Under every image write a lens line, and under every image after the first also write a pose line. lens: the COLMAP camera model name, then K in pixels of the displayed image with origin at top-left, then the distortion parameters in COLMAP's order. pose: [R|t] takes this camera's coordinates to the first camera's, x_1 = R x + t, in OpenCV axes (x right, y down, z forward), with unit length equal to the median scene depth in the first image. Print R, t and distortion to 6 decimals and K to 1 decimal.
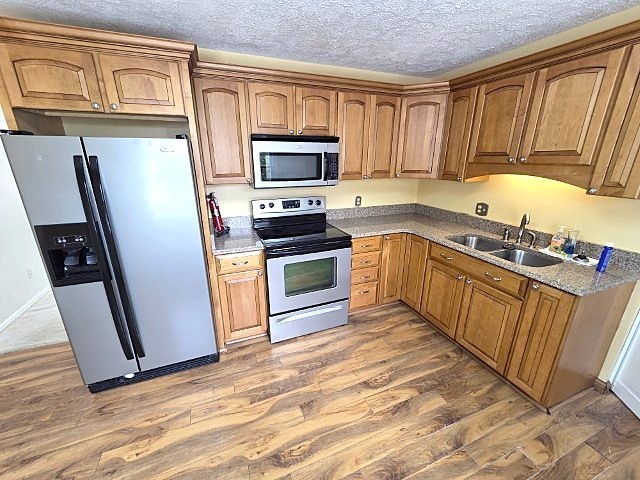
lens RADIAL K [[261.5, 0, 318.0], [0, 261.5, 239.7], [0, 0, 1]] dist [-0.001194, -0.000035]
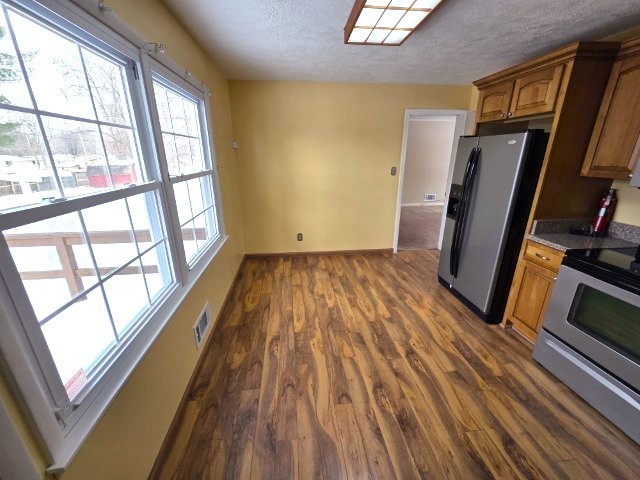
lens RADIAL K [[261.5, 0, 318.0], [0, 261.5, 239.7], [0, 0, 1]] dist [-0.001194, -0.000035]
pose [[-0.269118, 0.302348, -0.914418, 0.858023], [-0.287953, 0.880758, 0.375964, -0.097440], [0.919053, 0.364489, -0.149966, 0.377618]]
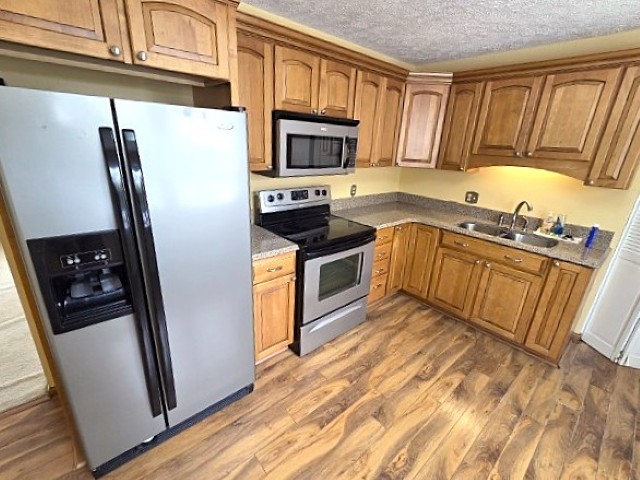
lens RADIAL K [[286.4, 0, 317.6], [0, 286.4, 239.9], [0, 0, 1]] dist [-0.000947, -0.000448]
pose [[0.943557, -0.063894, 0.324988, -0.491665], [0.052503, 0.997664, 0.043710, -0.035269], [-0.327022, -0.024180, 0.944707, 0.113375]]
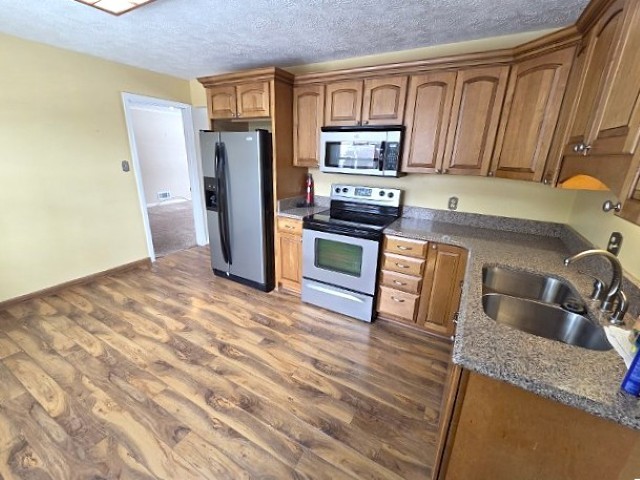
lens RADIAL K [[274.2, 0, 318.5], [0, 274.2, 239.3], [0, 0, 1]] dist [-0.000828, -0.000206]
pose [[0.625298, 0.251774, -0.738656, 0.873358], [-0.260807, 0.959524, 0.106275, -0.034408], [0.735515, 0.126193, 0.665652, 0.218821]]
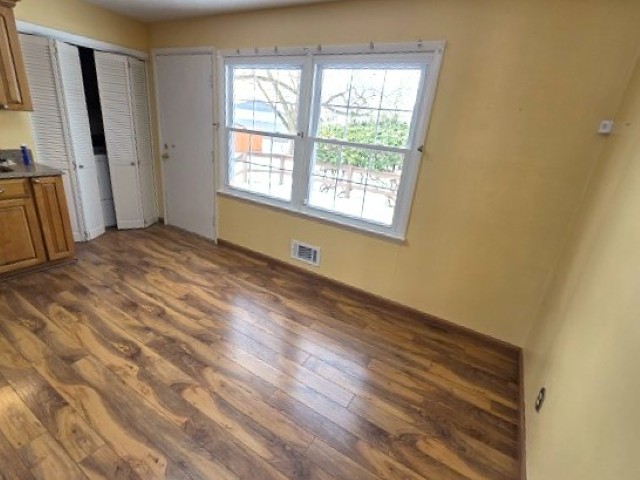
lens RADIAL K [[306.9, 0, 320.0], [0, 306.9, 240.0], [0, 0, 1]] dist [-0.000875, 0.000232]
pose [[-0.600269, -0.333012, 0.727173, -1.113718], [0.146960, 0.847790, 0.509563, -0.134918], [-0.786180, 0.412740, -0.459963, 0.572650]]
